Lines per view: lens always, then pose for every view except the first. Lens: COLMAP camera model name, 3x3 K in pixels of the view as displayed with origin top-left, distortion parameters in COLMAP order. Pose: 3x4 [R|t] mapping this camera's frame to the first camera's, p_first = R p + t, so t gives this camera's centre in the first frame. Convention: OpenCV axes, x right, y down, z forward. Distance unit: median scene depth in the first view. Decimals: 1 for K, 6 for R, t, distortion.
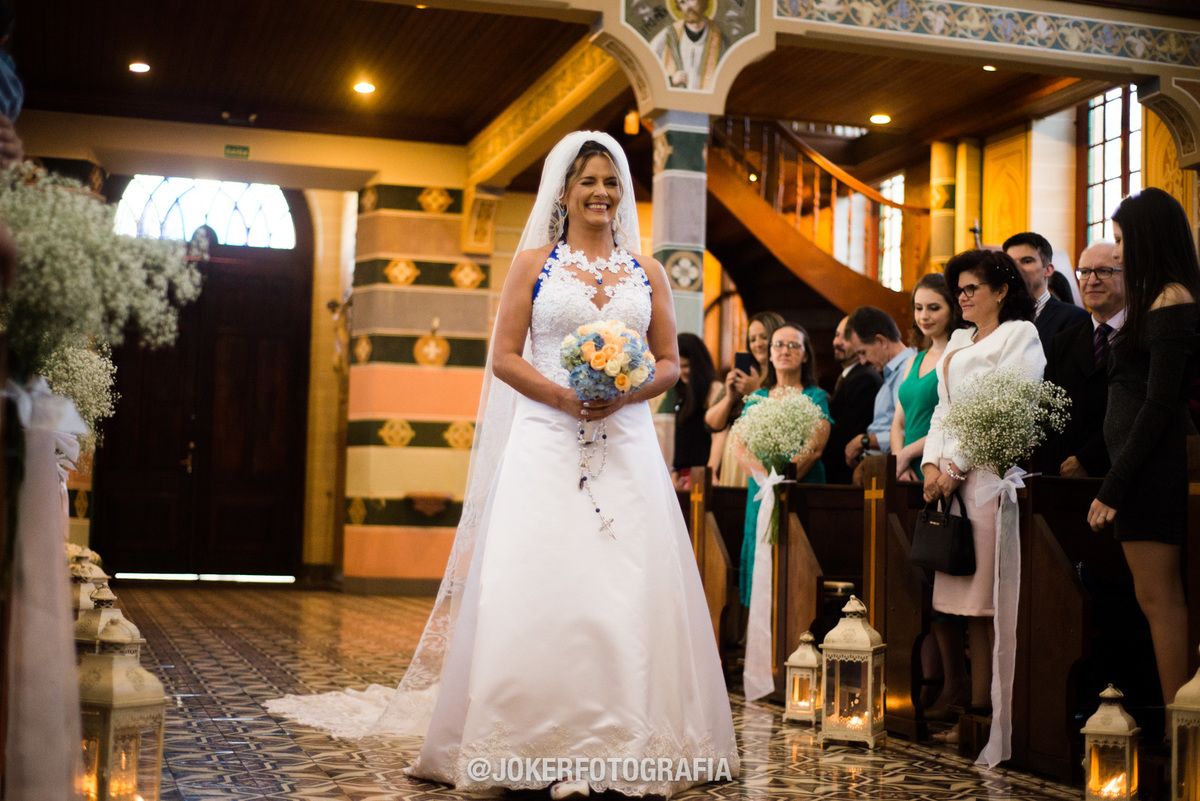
lens RADIAL K [[1690.8, 0, 601.4], [0, 1690.8, 403.1], [0, 0, 1]] dist [-0.096348, 0.000000]
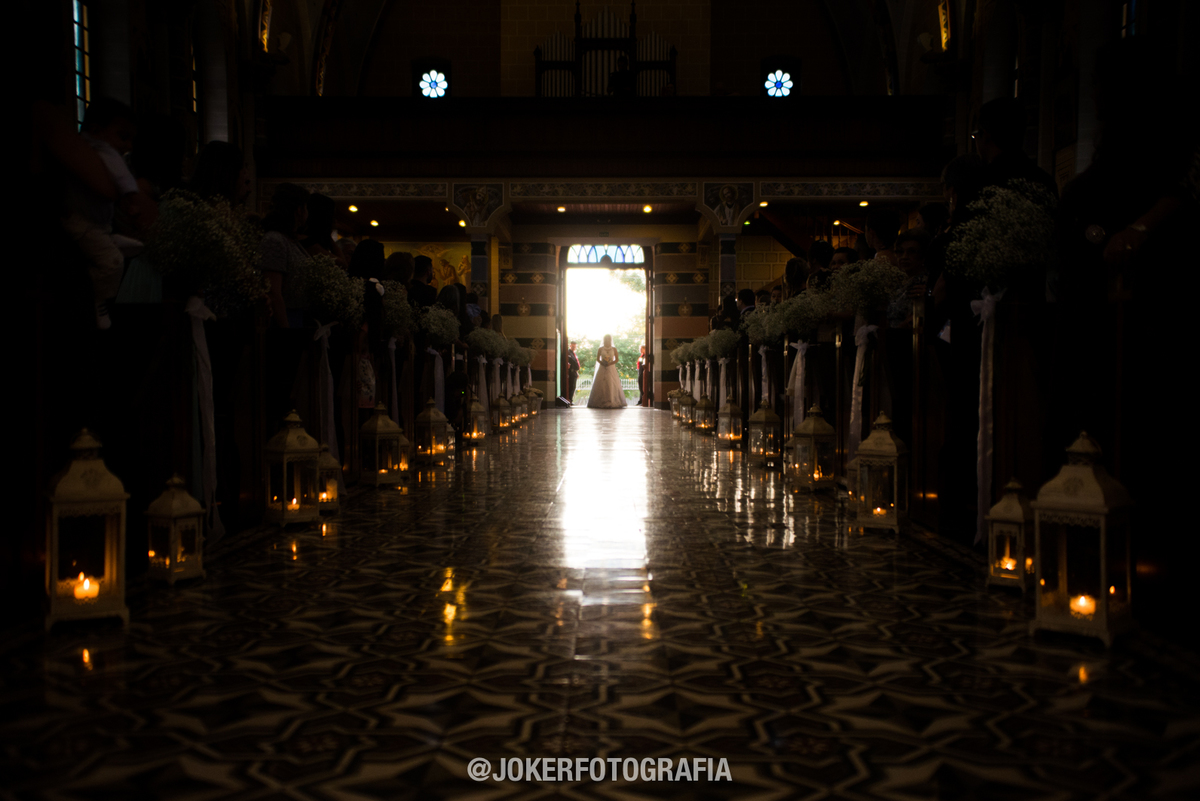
lens RADIAL K [[1195.1, 0, 600.4], [0, 1195.1, 404.9], [0, 0, 1]] dist [0.036603, 0.000000]
pose [[0.951197, -0.010340, -0.308410, 0.437220], [0.034252, 0.996800, 0.072221, -0.030866], [0.306677, -0.079260, 0.948508, -0.967660]]
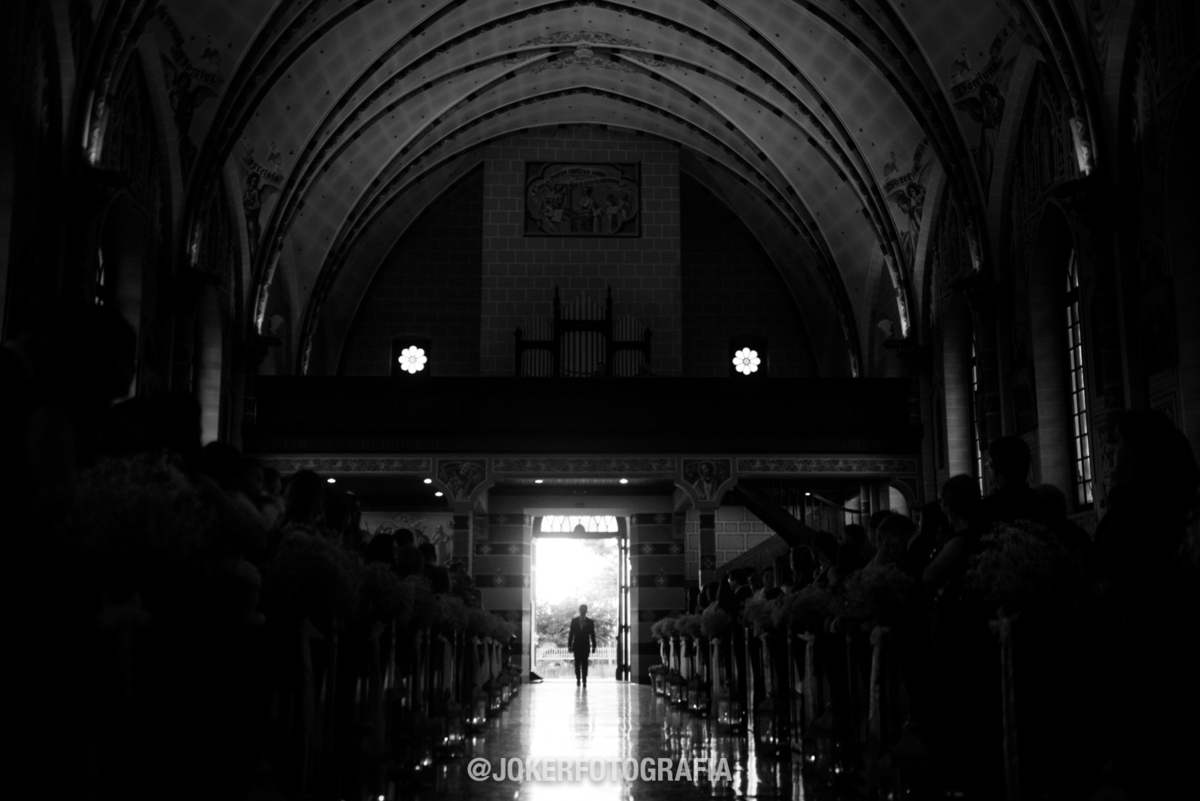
lens RADIAL K [[1229.2, 0, 607.5], [0, 1229.2, 395.6], [0, 0, 1]] dist [-0.016355, 0.000000]
pose [[0.963171, -0.073245, -0.258722, 0.419069], [0.036110, 0.988703, -0.145475, -0.054348], [0.266455, 0.130775, 0.954934, -1.044675]]
